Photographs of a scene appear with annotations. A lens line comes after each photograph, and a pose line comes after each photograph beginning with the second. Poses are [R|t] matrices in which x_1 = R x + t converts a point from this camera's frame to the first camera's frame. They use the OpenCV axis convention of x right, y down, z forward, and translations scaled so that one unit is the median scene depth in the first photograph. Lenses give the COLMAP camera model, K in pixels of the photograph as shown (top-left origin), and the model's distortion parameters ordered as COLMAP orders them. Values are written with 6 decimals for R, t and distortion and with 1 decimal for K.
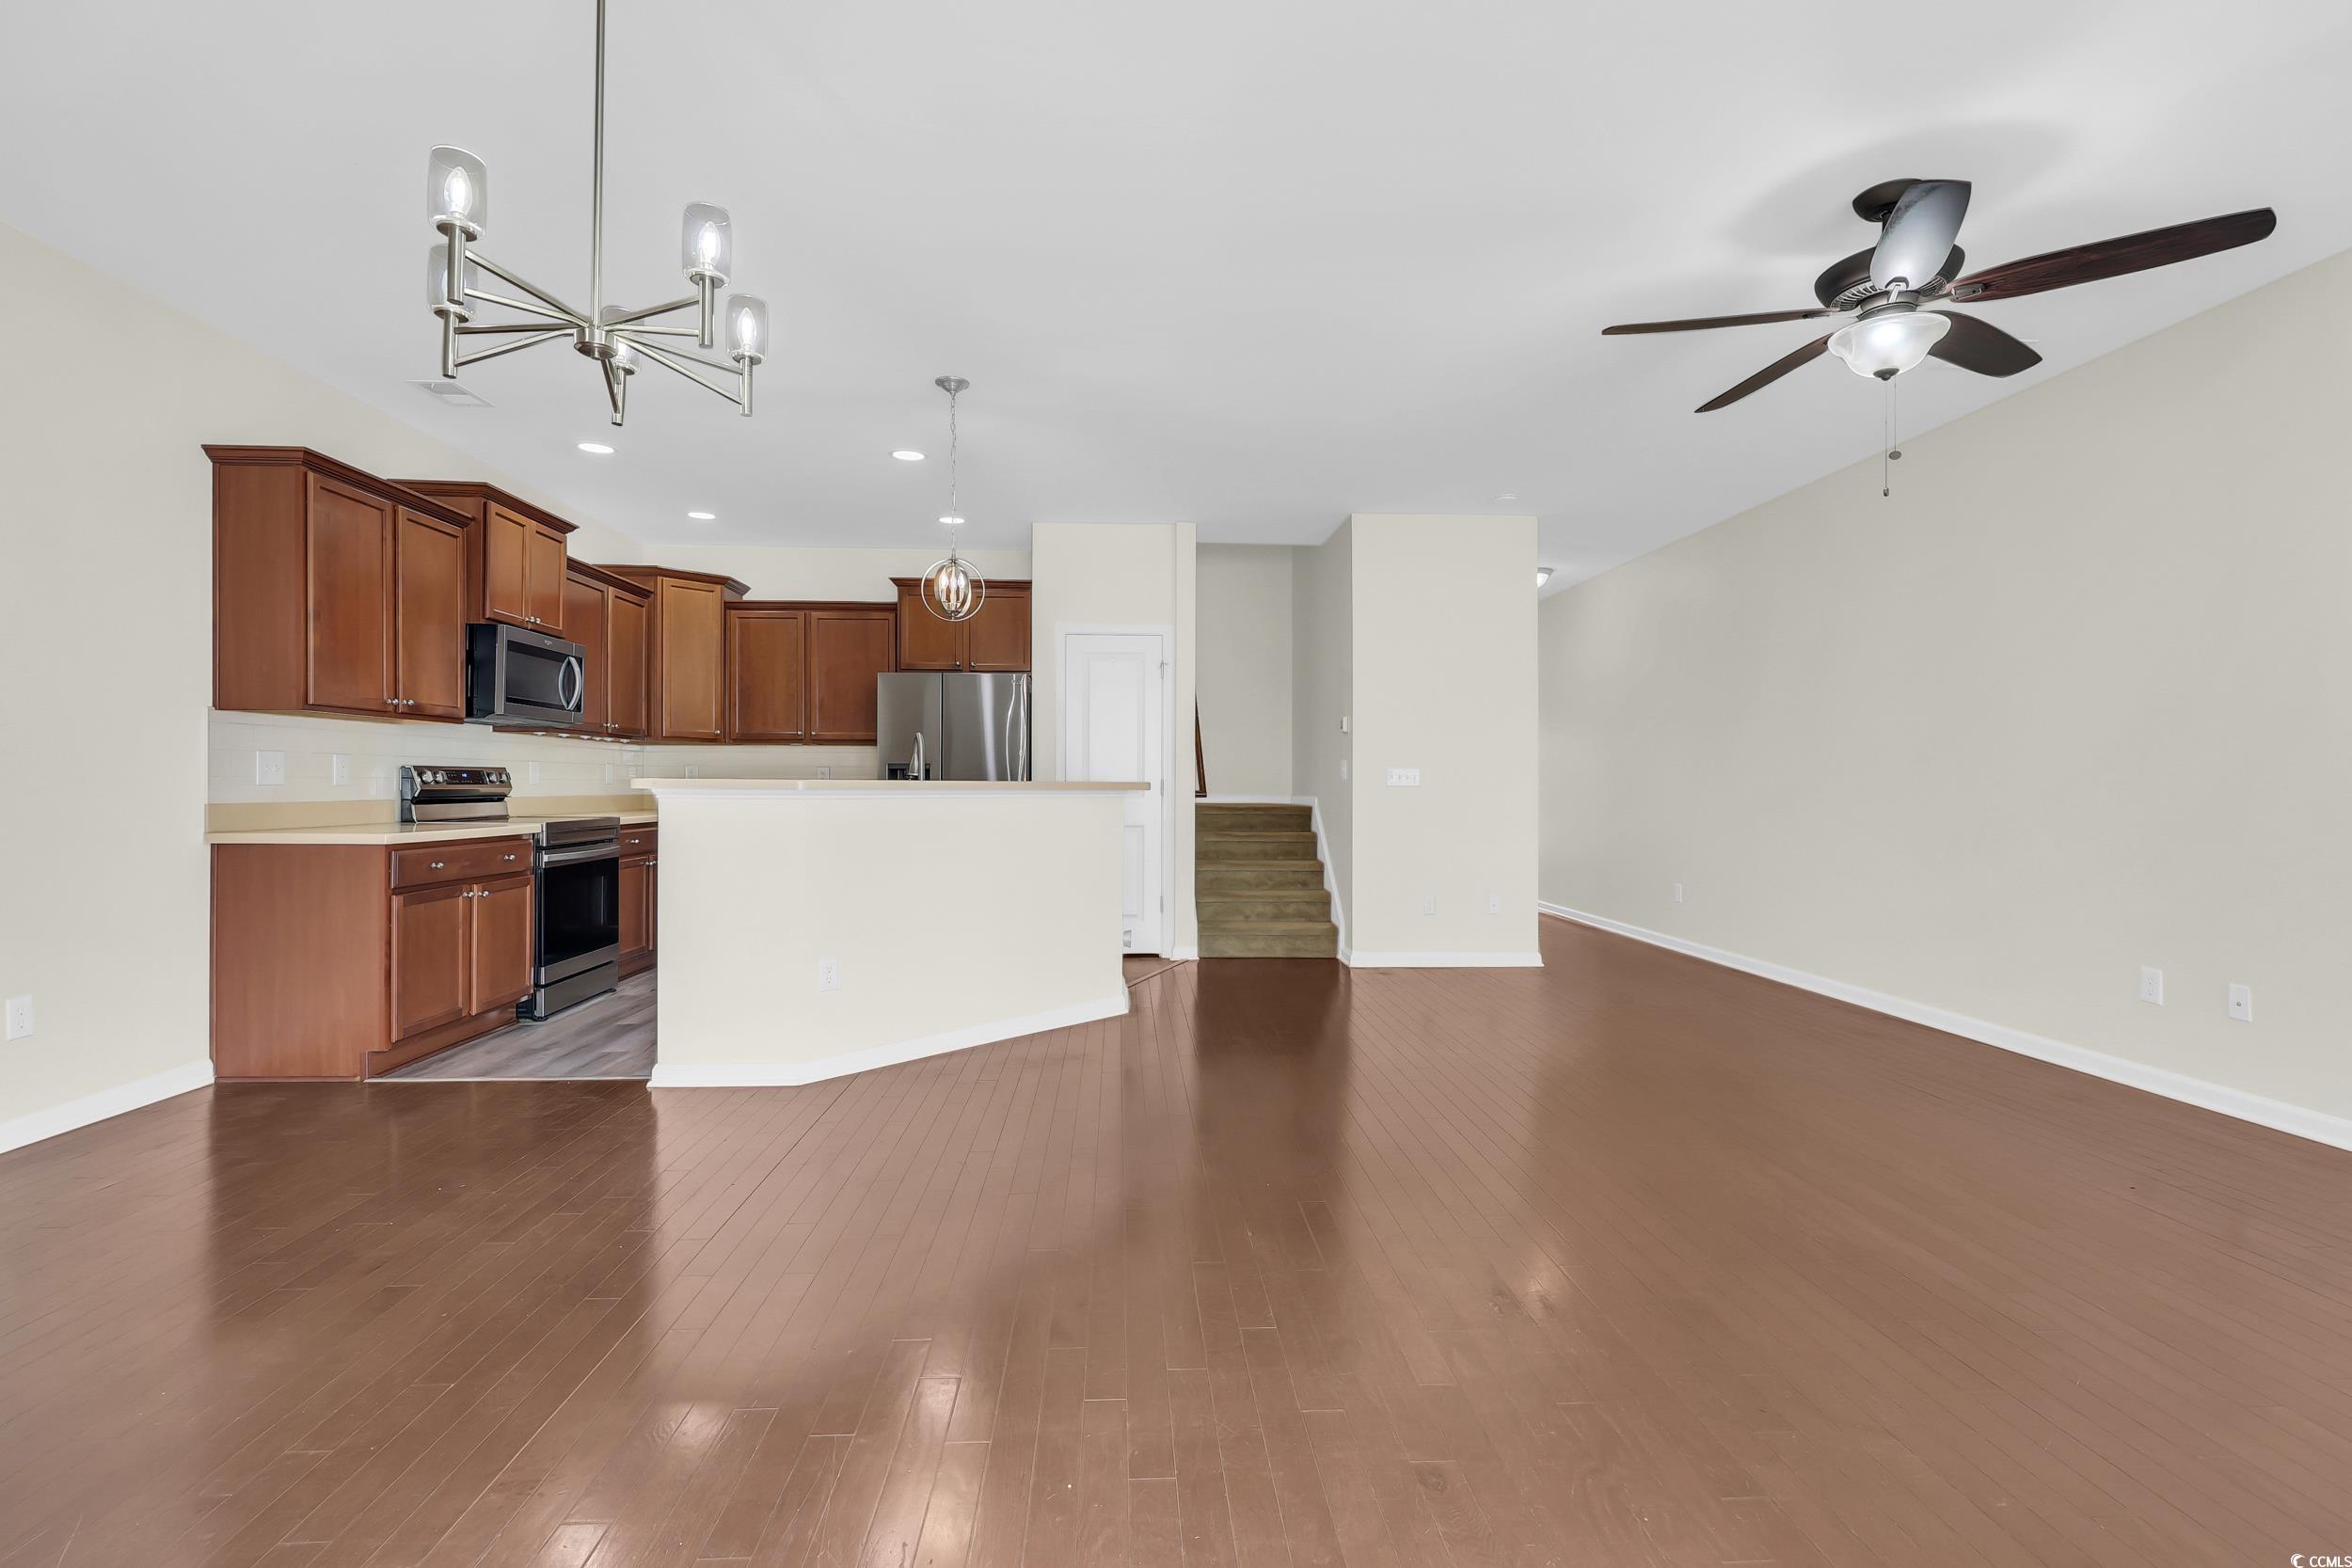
lens RADIAL K [[1078.3, 0, 1176.0], [0, 1078.3, 784.0], [0, 0, 1]] dist [-0.001029, -0.000030]
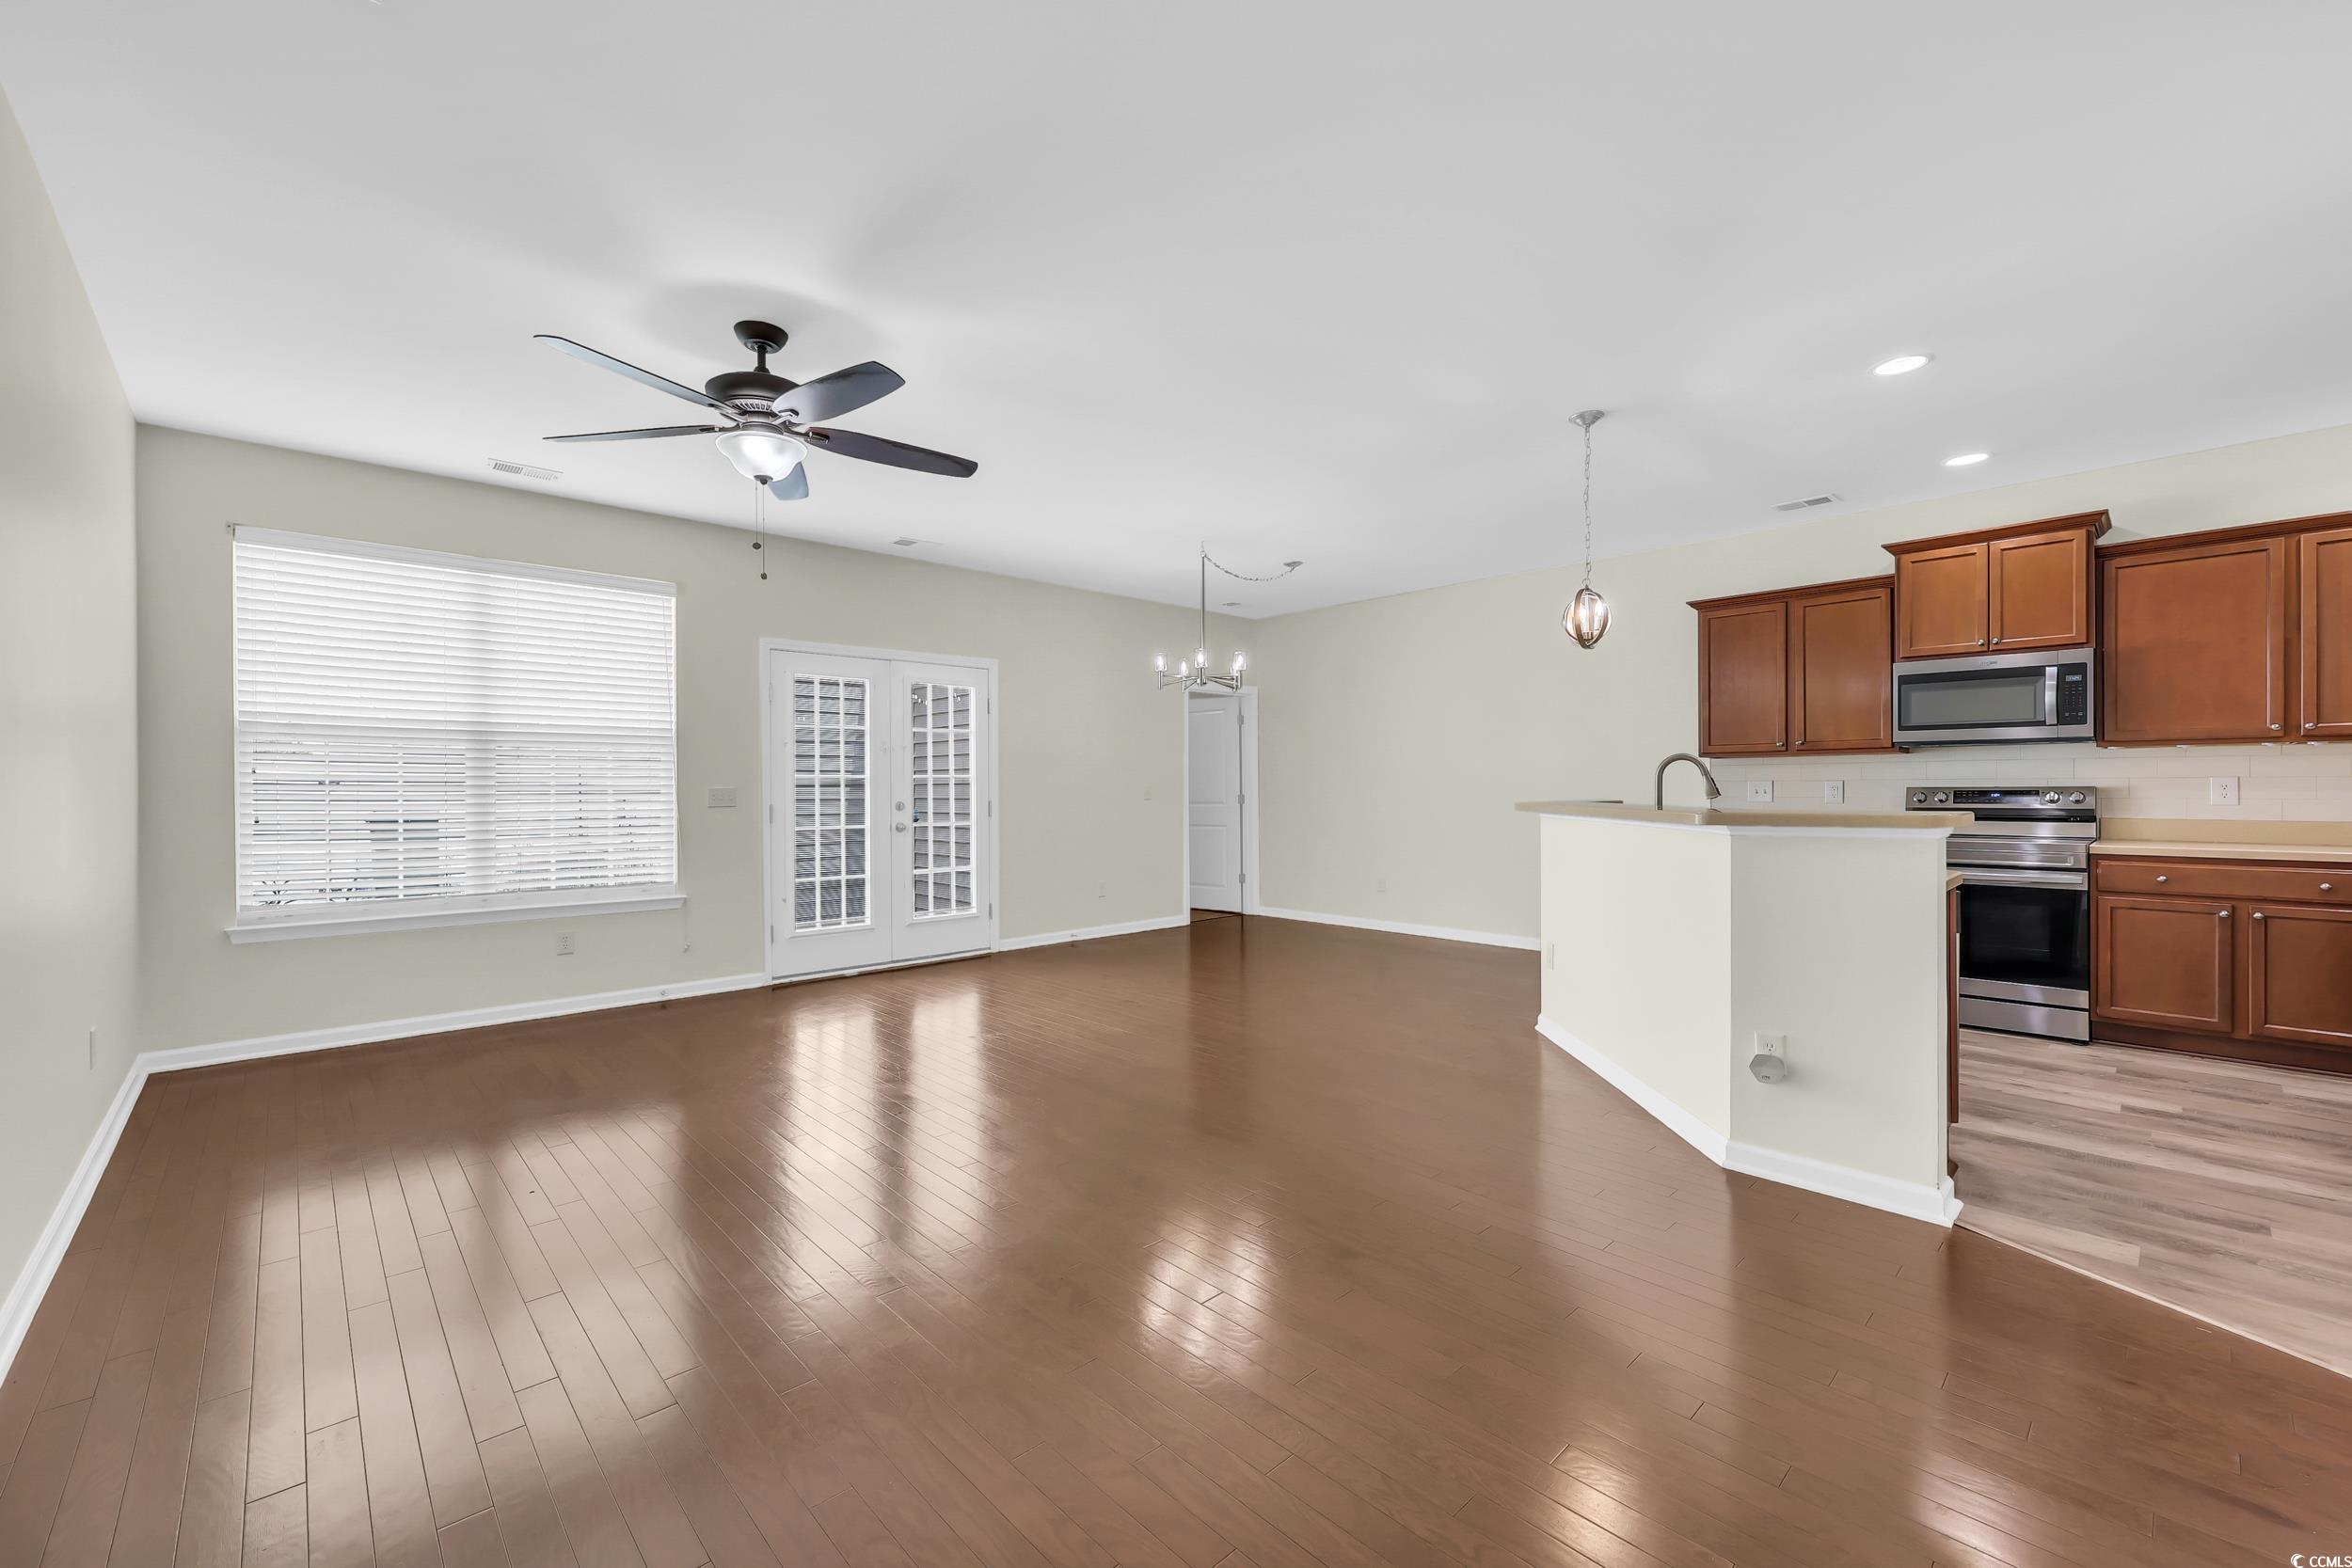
lens RADIAL K [[952.9, 0, 1175.1], [0, 952.9, 789.4], [0, 0, 1]] dist [0.000322, 0.000042]
pose [[-0.769123, 0.003149, -0.639094, 0.600313], [0.003609, 0.999993, 0.000583, -0.018133], [0.639091, -0.001859, -0.769129, 1.274760]]
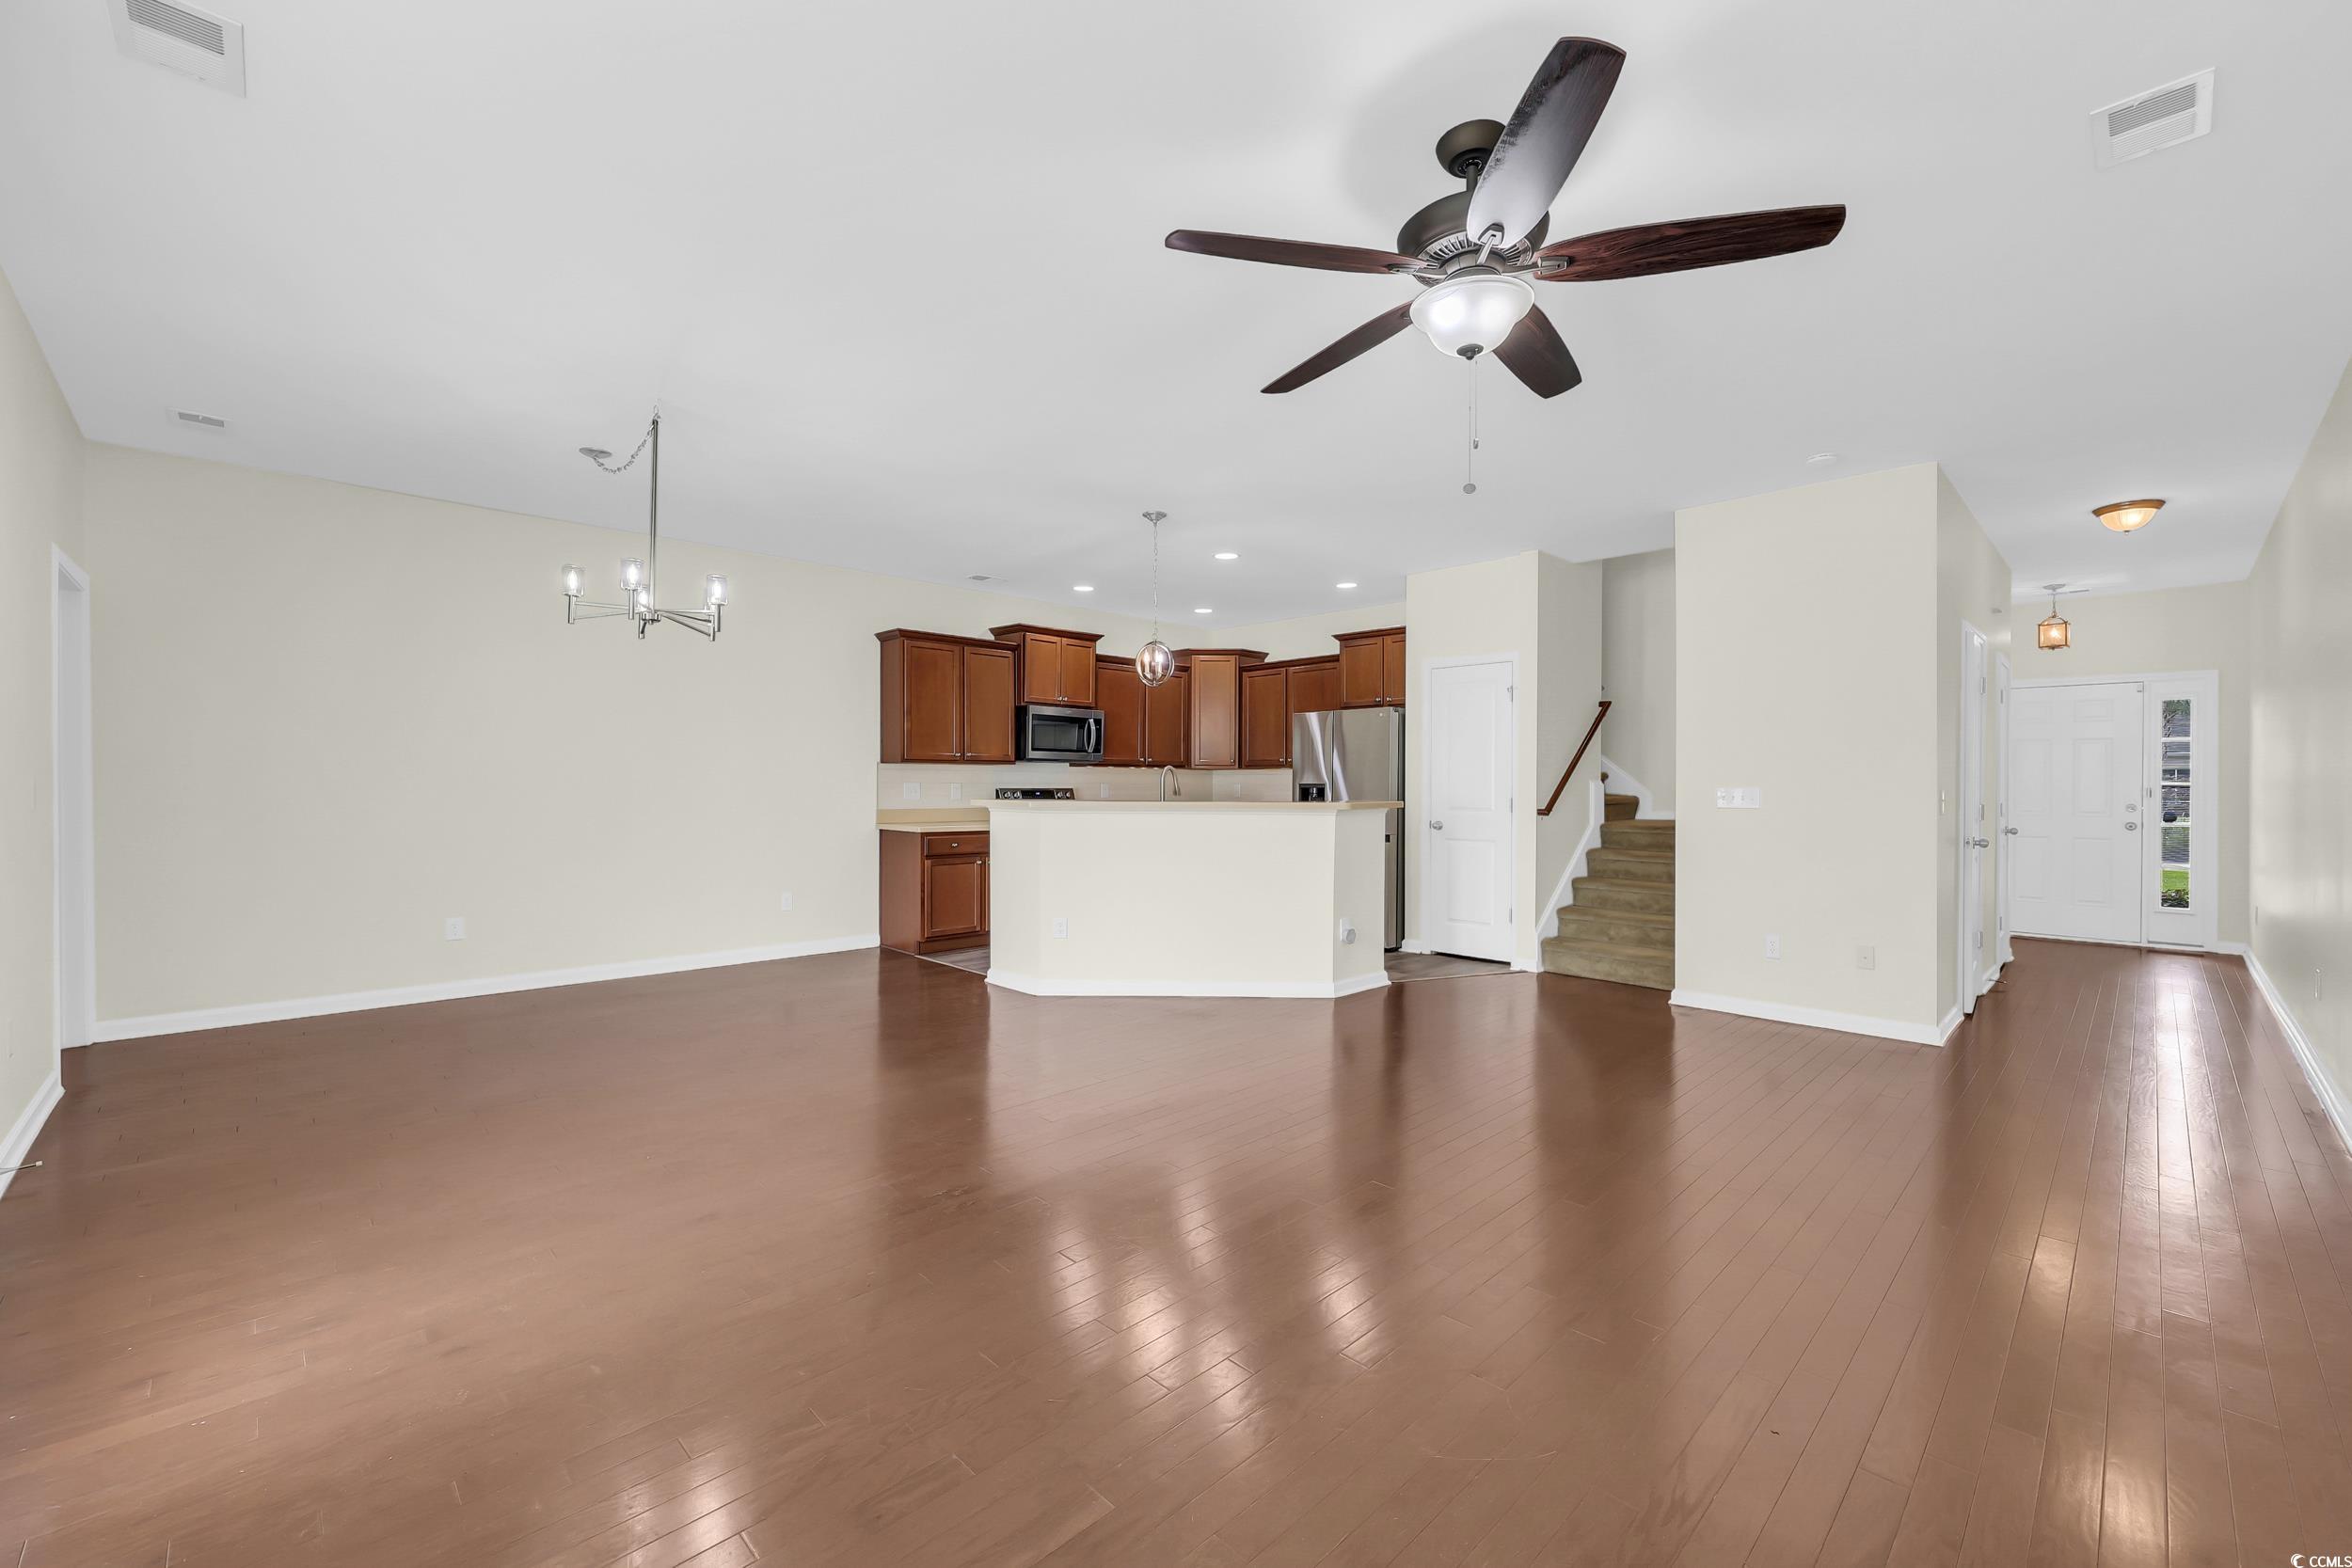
lens RADIAL K [[949.1, 0, 1175.9], [0, 949.1, 788.7], [0, 0, 1]] dist [-0.000357, -0.000082]
pose [[0.654879, 0.000698, -0.755734, 0.647733], [-0.001962, 0.999998, -0.000776, -0.016006], [0.755731, 0.001991, 0.654879, 0.195099]]
